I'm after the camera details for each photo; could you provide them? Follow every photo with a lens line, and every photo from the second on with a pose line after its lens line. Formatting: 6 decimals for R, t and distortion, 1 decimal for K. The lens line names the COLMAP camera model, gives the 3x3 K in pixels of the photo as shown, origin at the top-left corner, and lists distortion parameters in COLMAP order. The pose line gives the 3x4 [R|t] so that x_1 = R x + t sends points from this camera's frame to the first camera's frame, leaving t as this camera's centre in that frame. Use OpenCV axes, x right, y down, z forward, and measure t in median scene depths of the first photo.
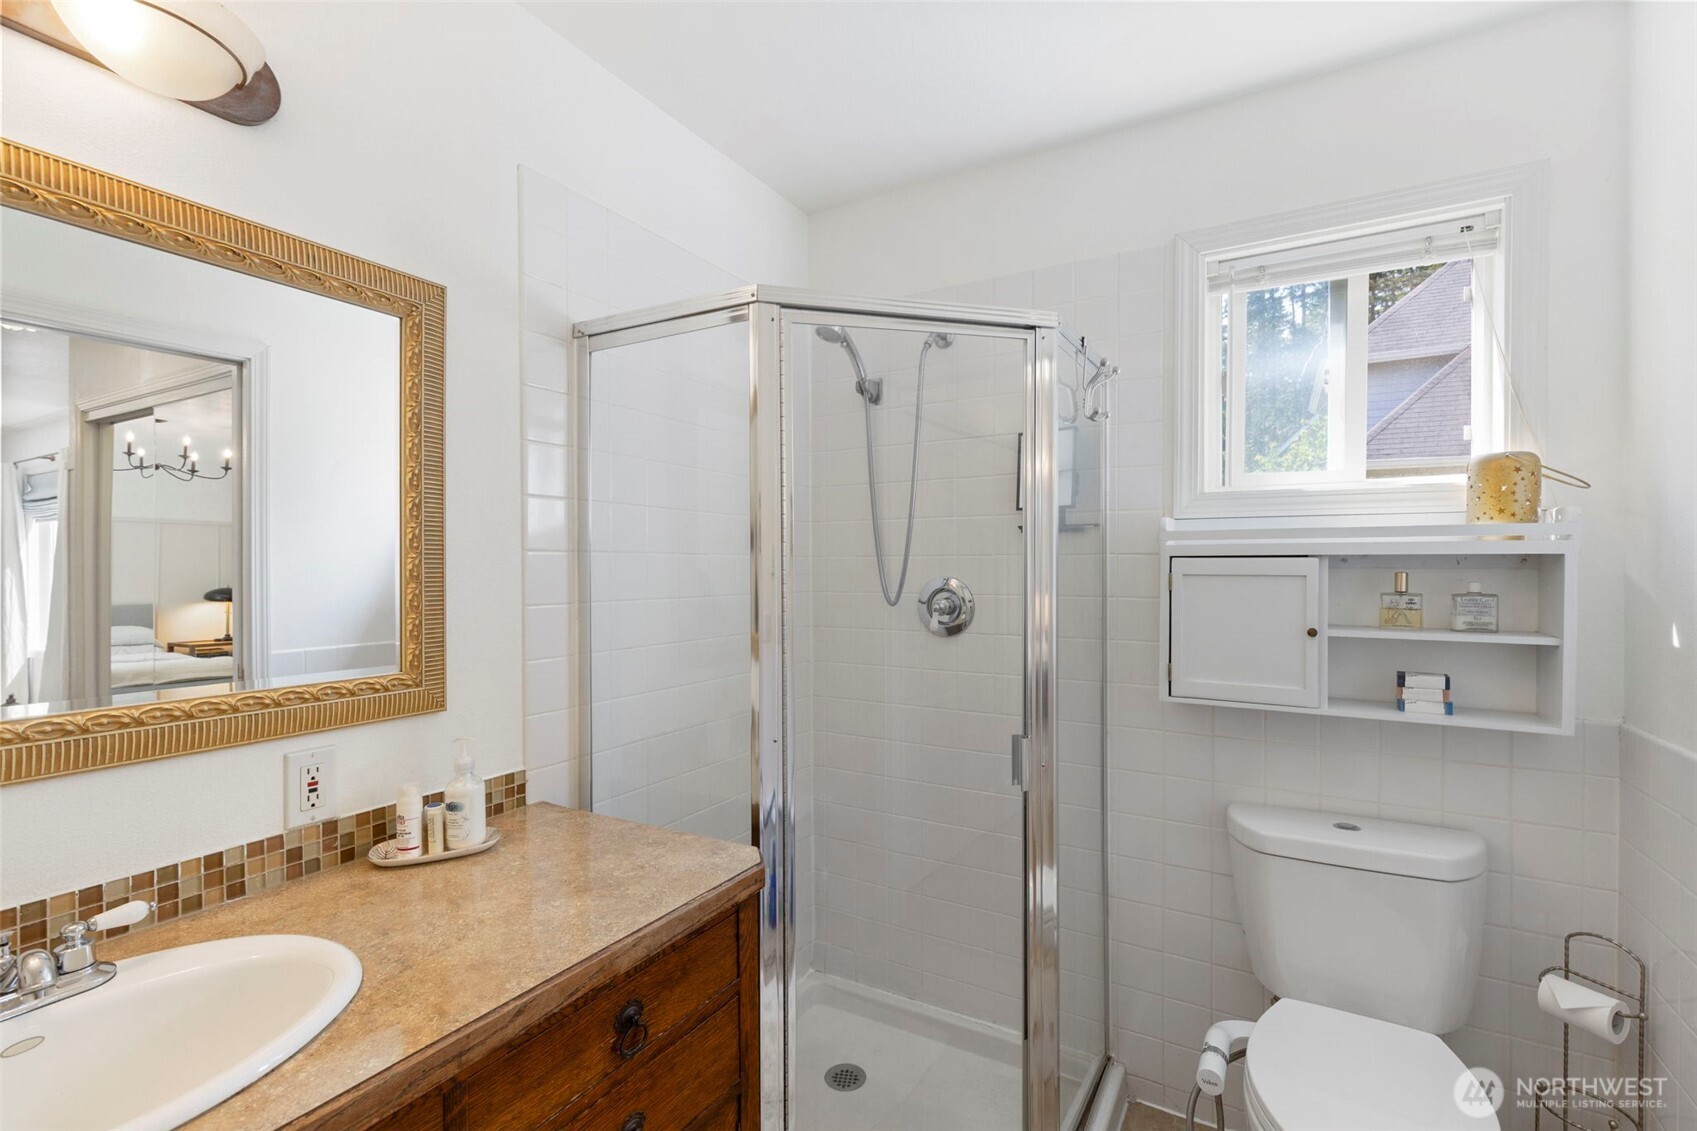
lens RADIAL K [[770.3, 0, 849.6], [0, 770.3, 569.1], [0, 0, 1]] dist [0.009022, -0.001208]
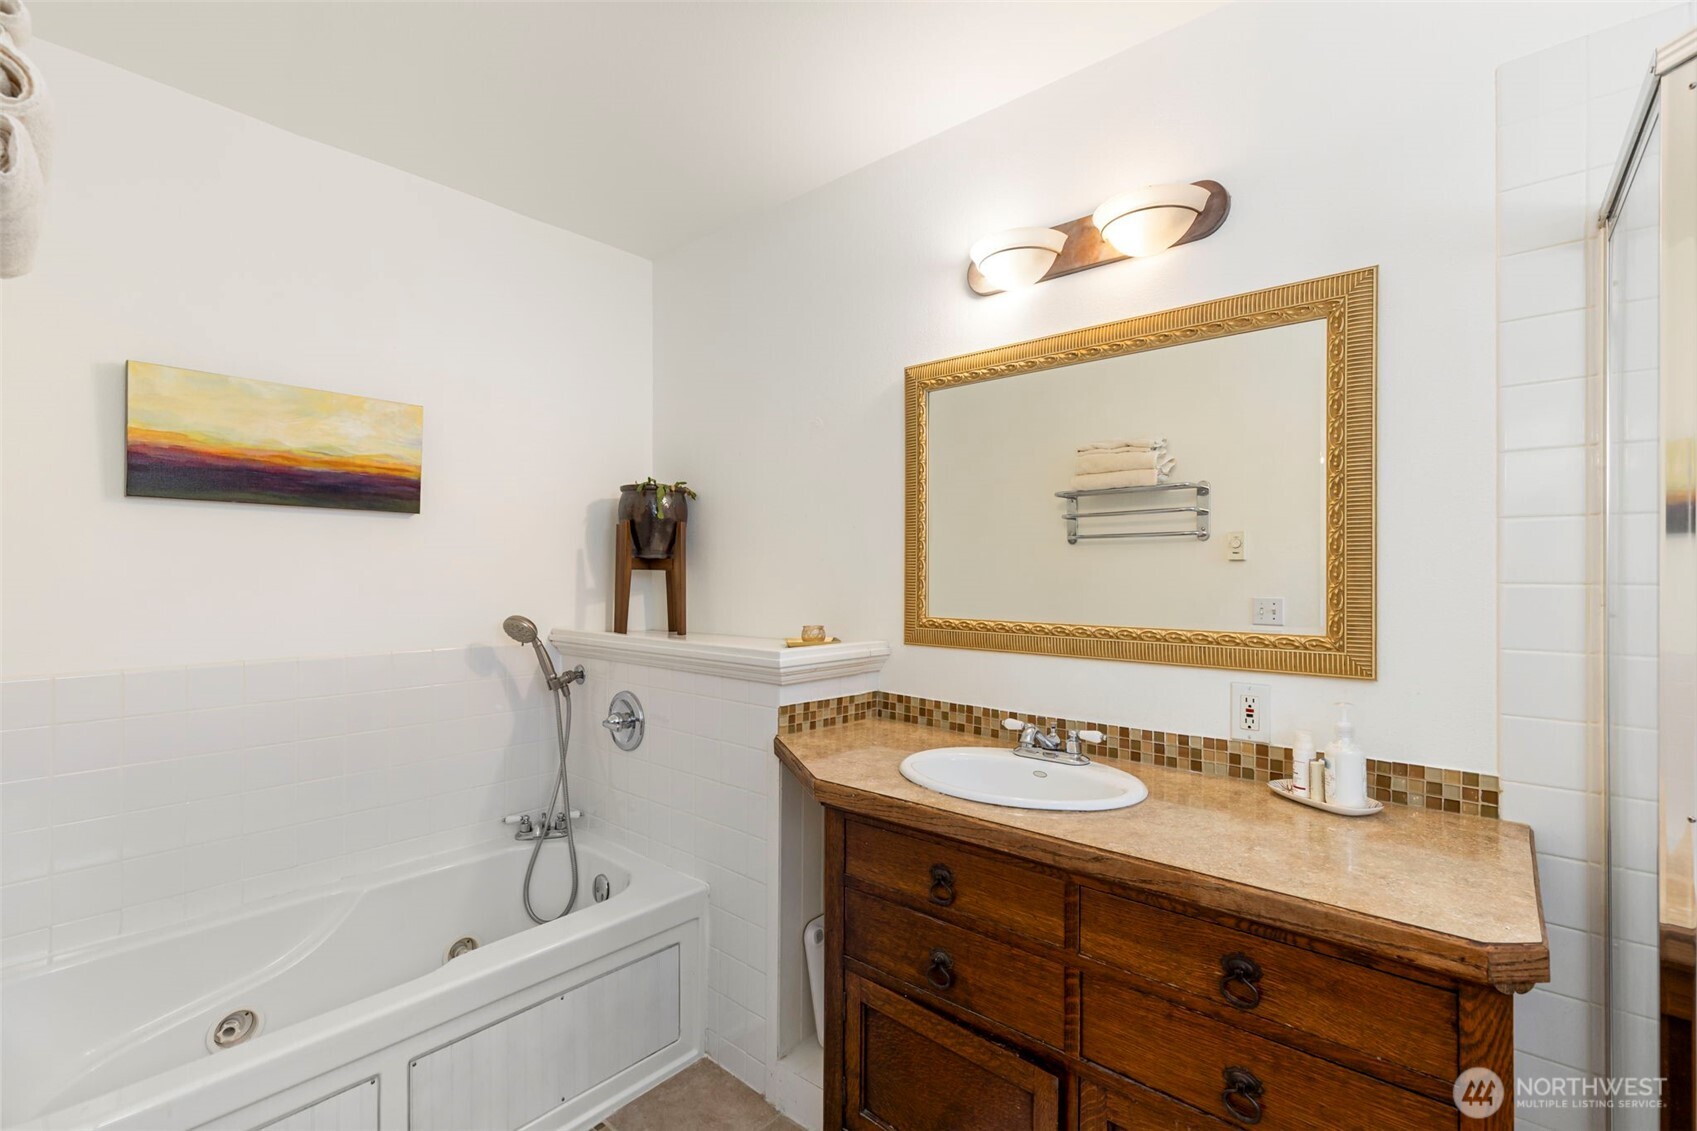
lens RADIAL K [[770.3, 0, 848.6], [0, 770.3, 568.9], [0, 0, 1]] dist [0.009022, -0.001208]
pose [[-0.190784, -0.006188, -0.981612, 0.705663], [-0.006546, 0.999966, -0.005031, 0.051601], [0.981610, 0.005465, -0.190818, 0.589187]]
